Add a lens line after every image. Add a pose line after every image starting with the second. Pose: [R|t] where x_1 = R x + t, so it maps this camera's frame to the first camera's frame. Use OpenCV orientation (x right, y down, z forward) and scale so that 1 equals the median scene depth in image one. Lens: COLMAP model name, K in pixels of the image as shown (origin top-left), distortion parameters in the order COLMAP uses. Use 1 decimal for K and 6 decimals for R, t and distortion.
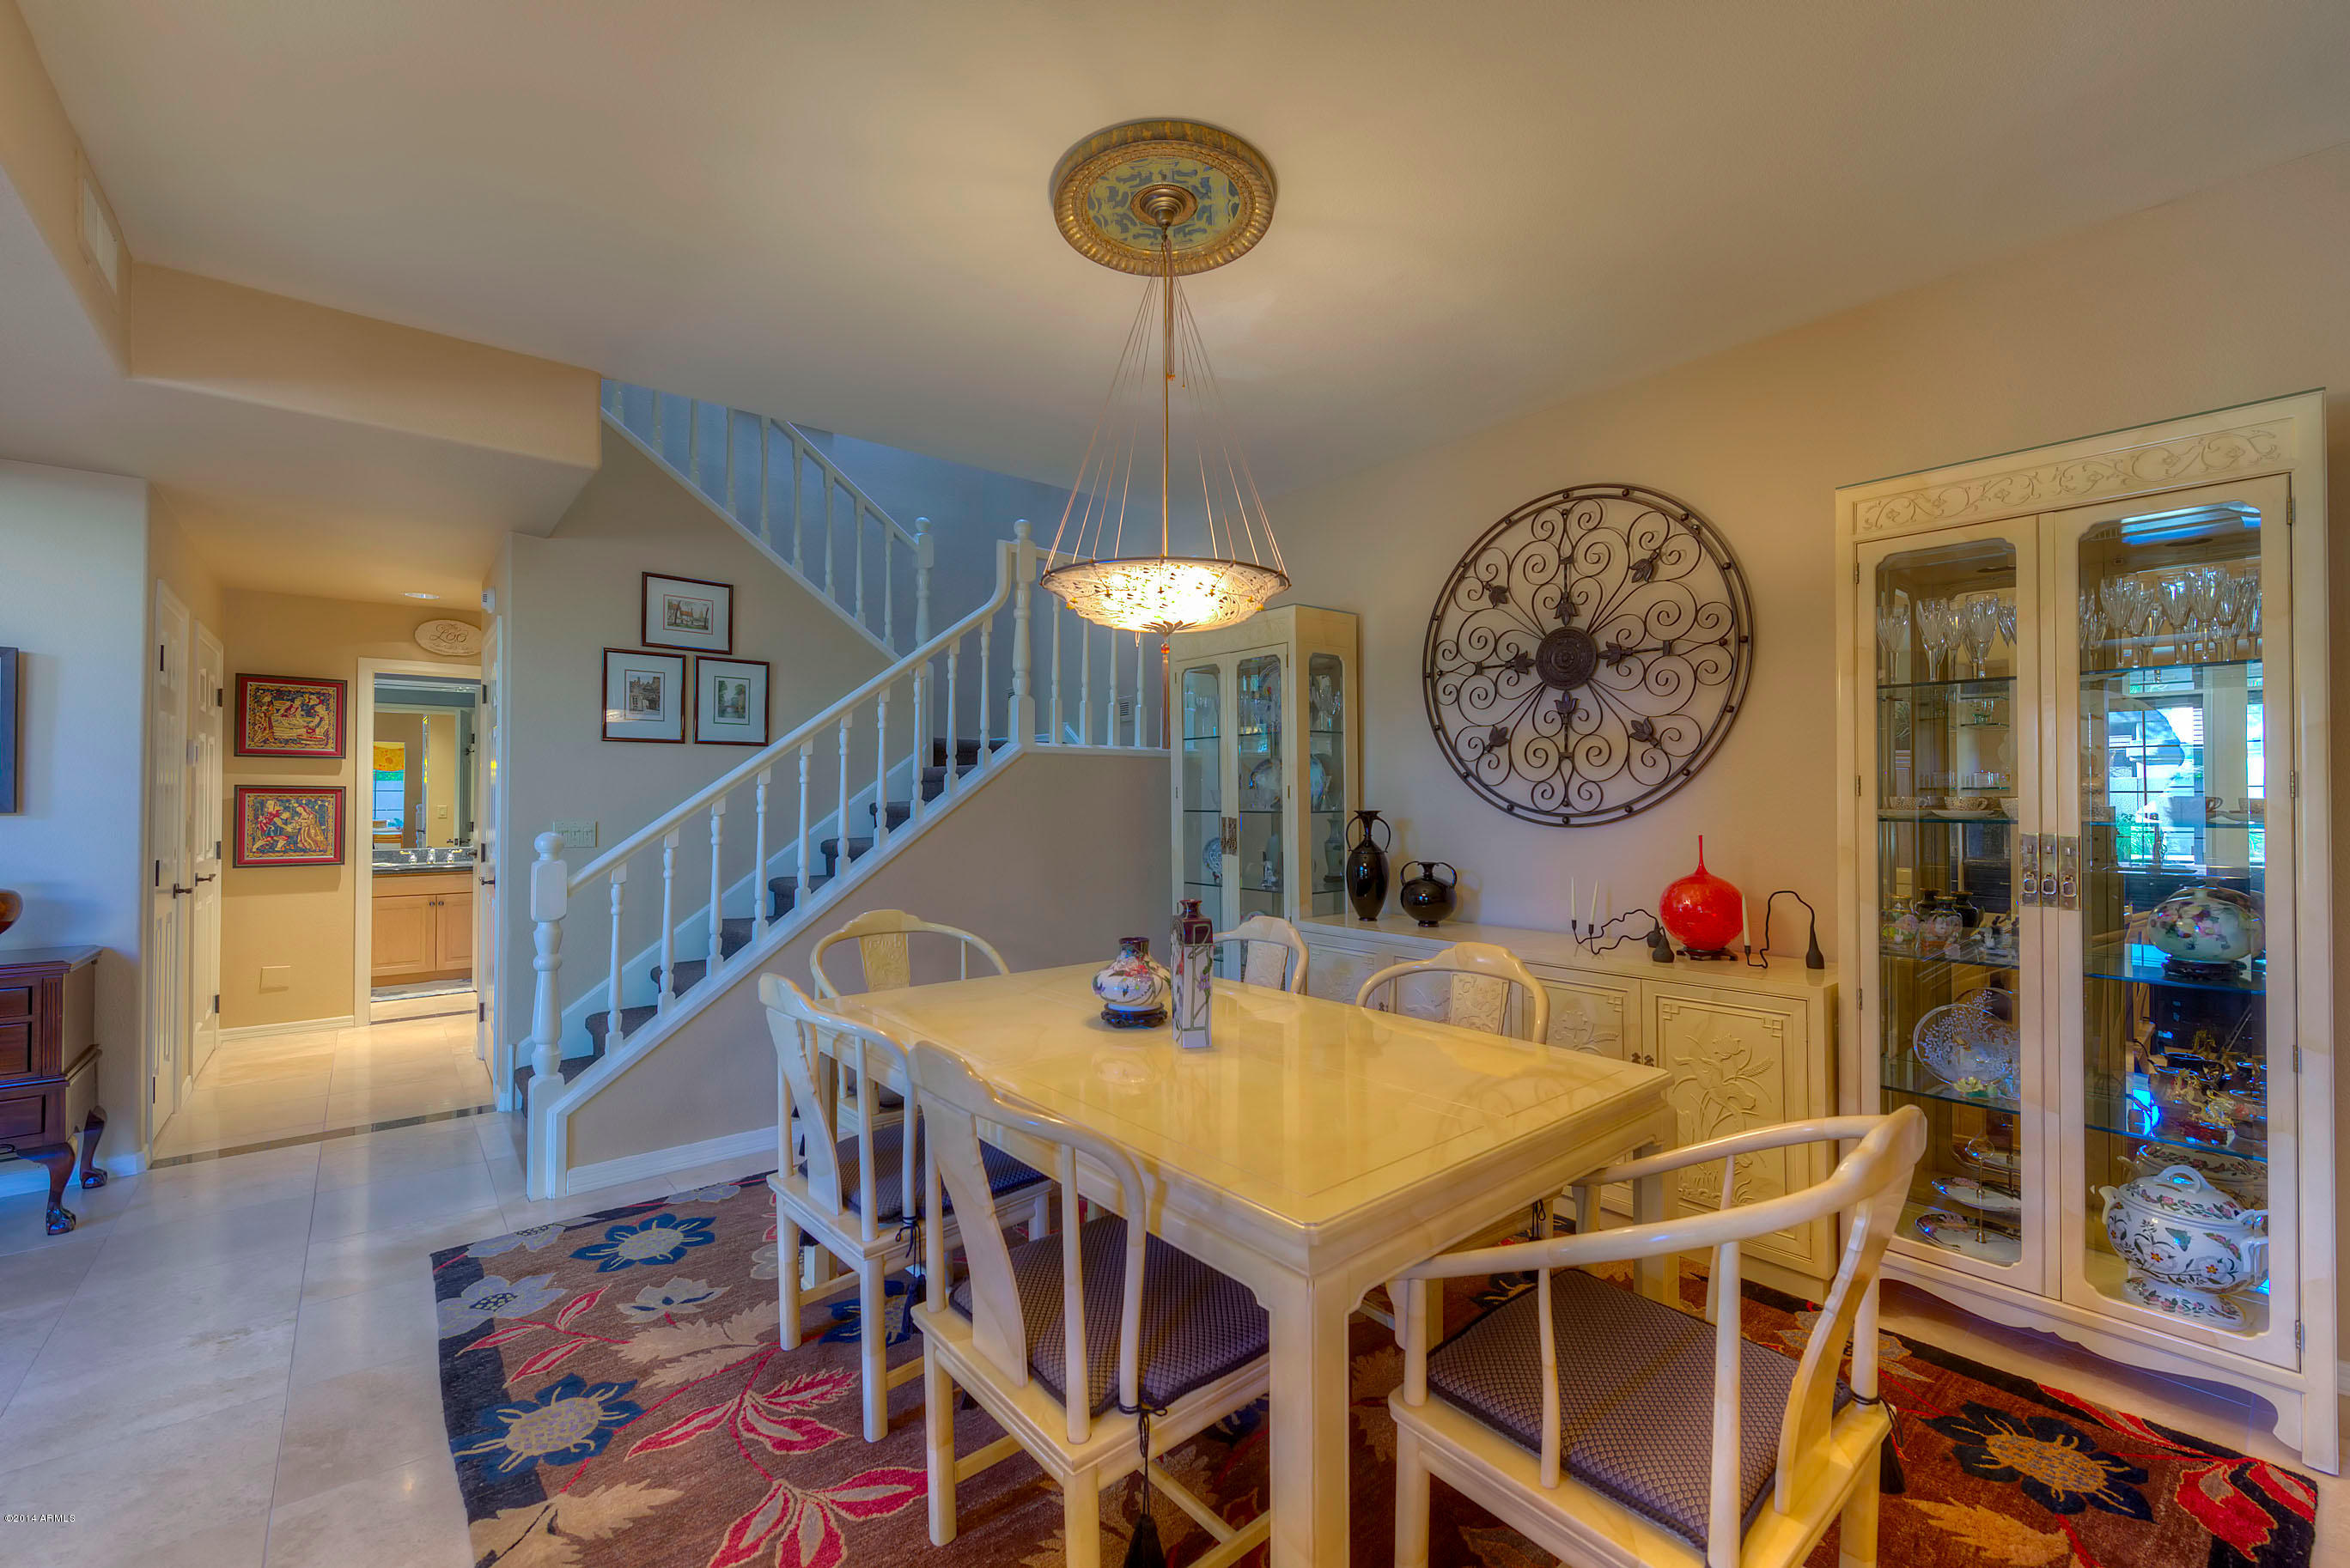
lens RADIAL K [[891.5, 0, 1165.2], [0, 891.5, 791.0], [0, 0, 1]] dist [0.000672, 0.000022]
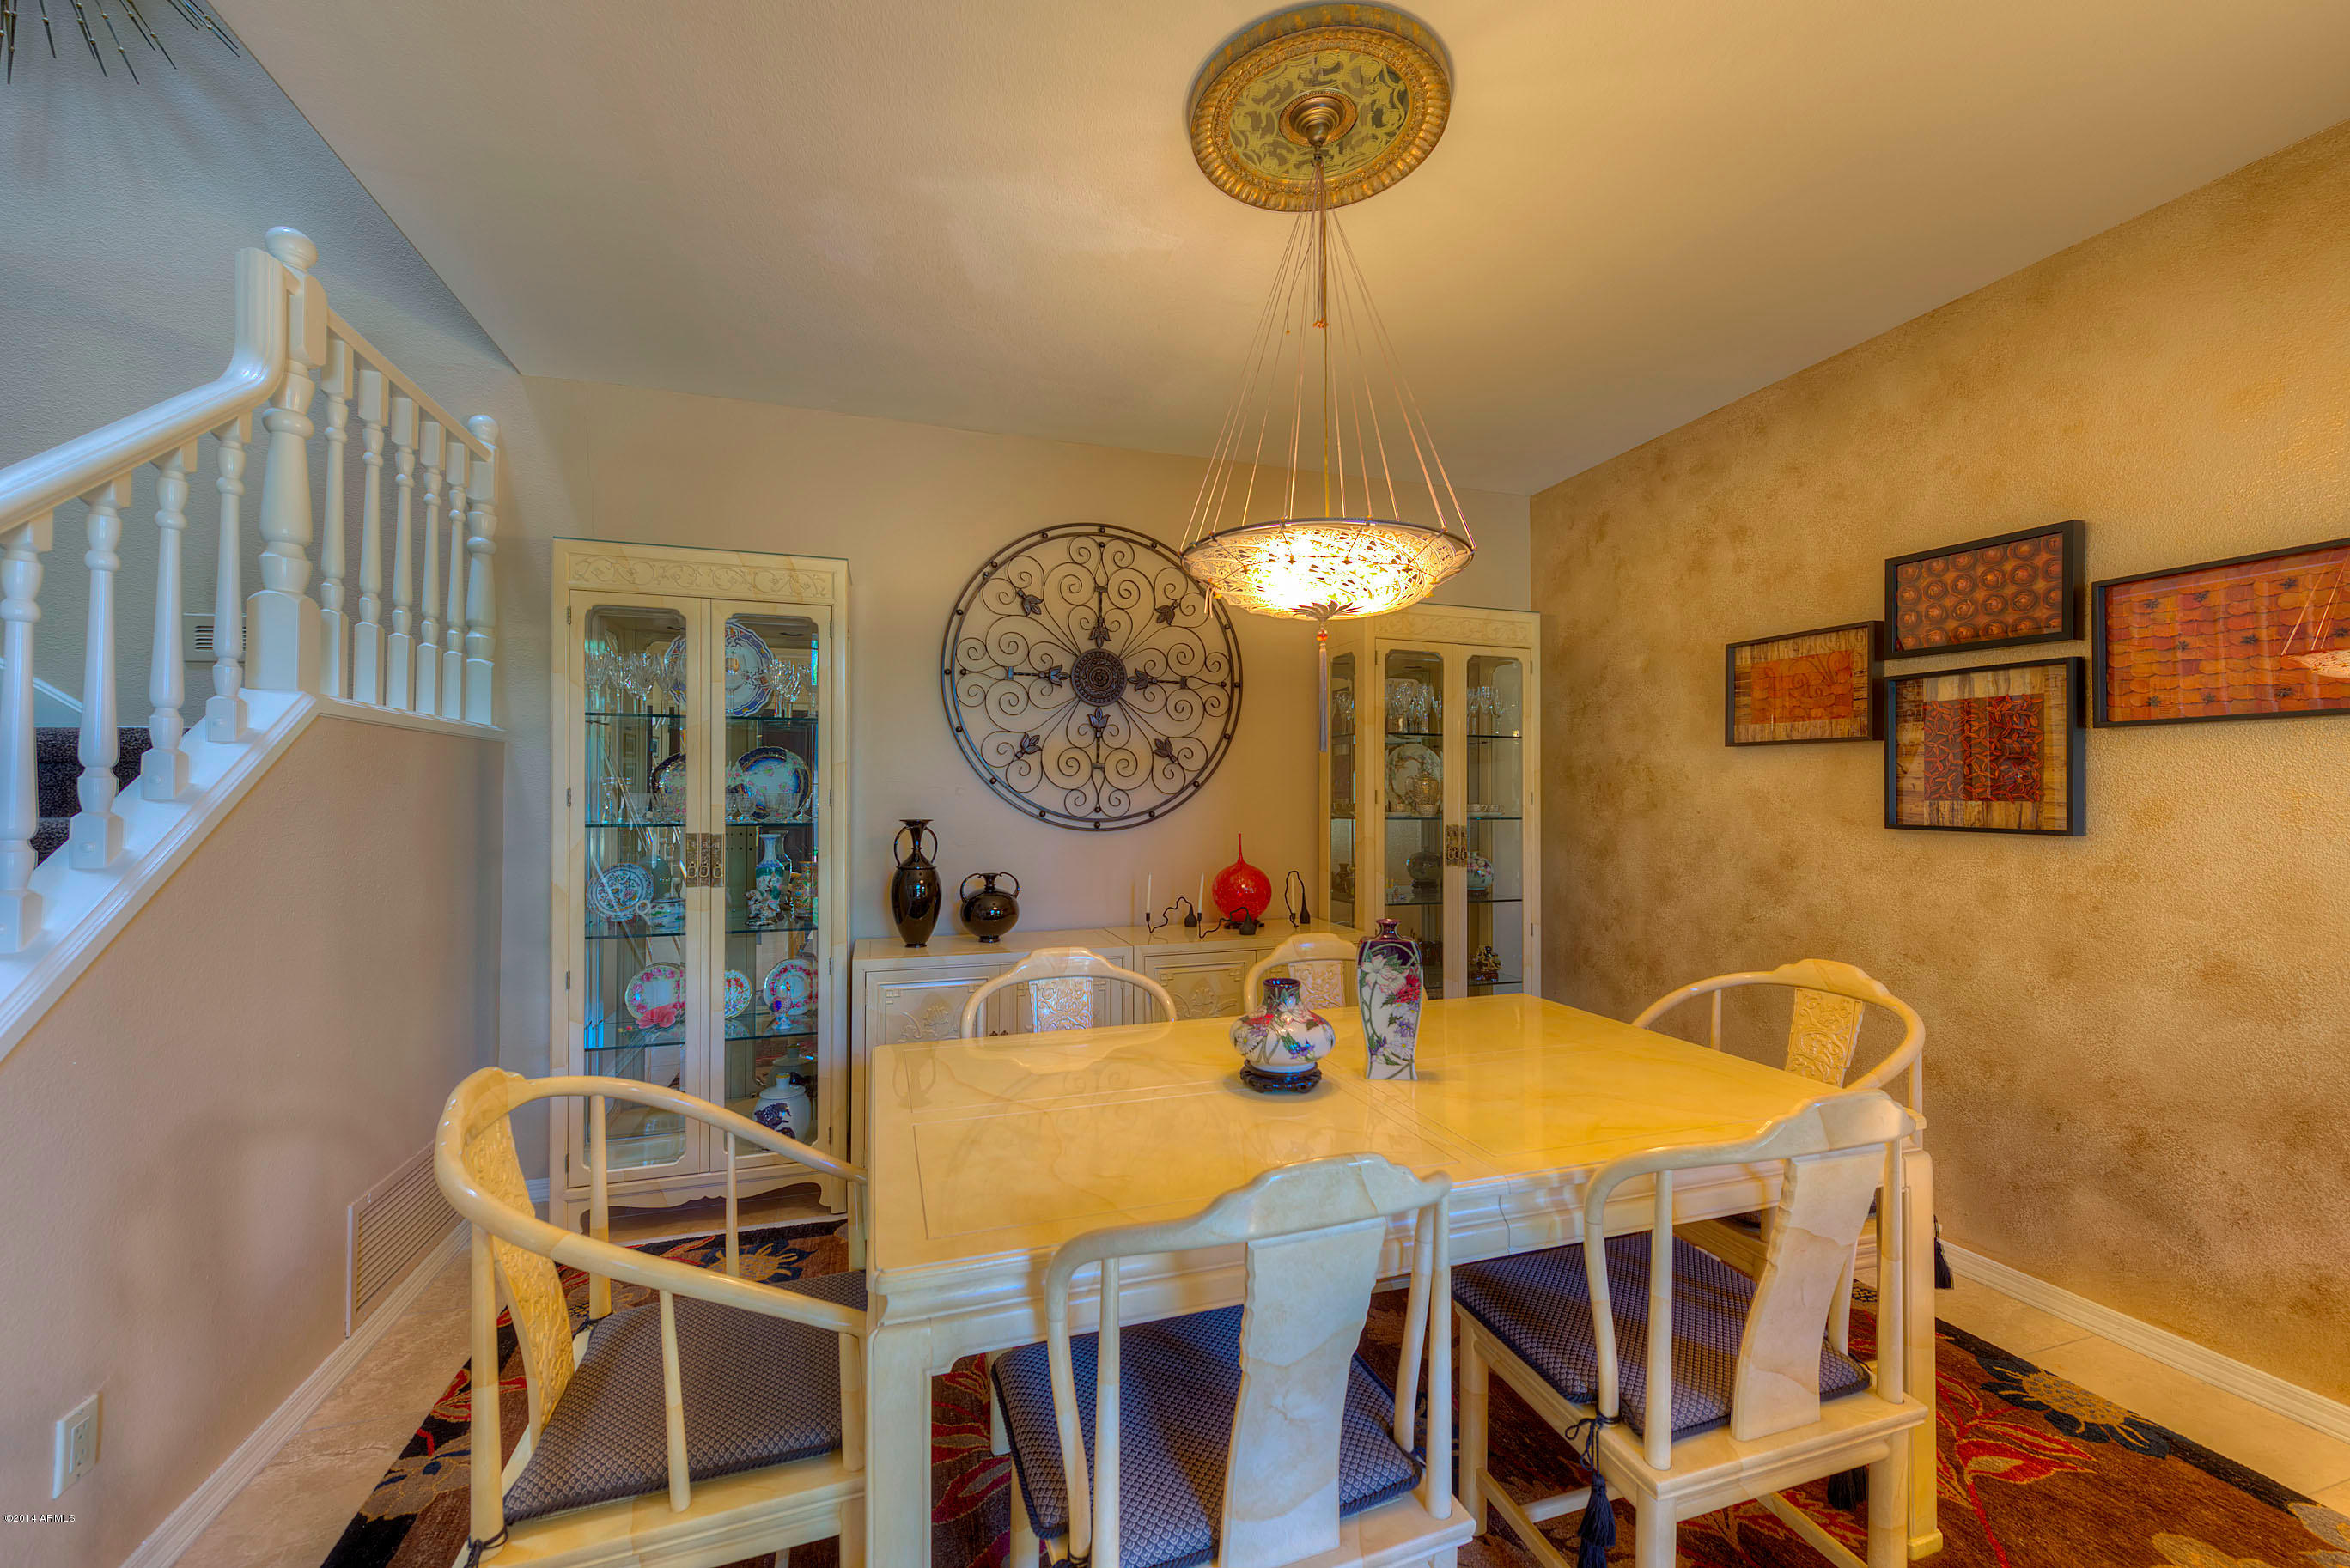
lens RADIAL K [[891.5, 0, 1165.2], [0, 891.5, 791.0], [0, 0, 1]] dist [0.000672, 0.000022]
pose [[0.407914, 0.012509, 0.912935, -0.516172], [-0.006345, 0.999921, -0.010866, 0.002324], [-0.912998, -0.001360, 0.407961, 0.476886]]
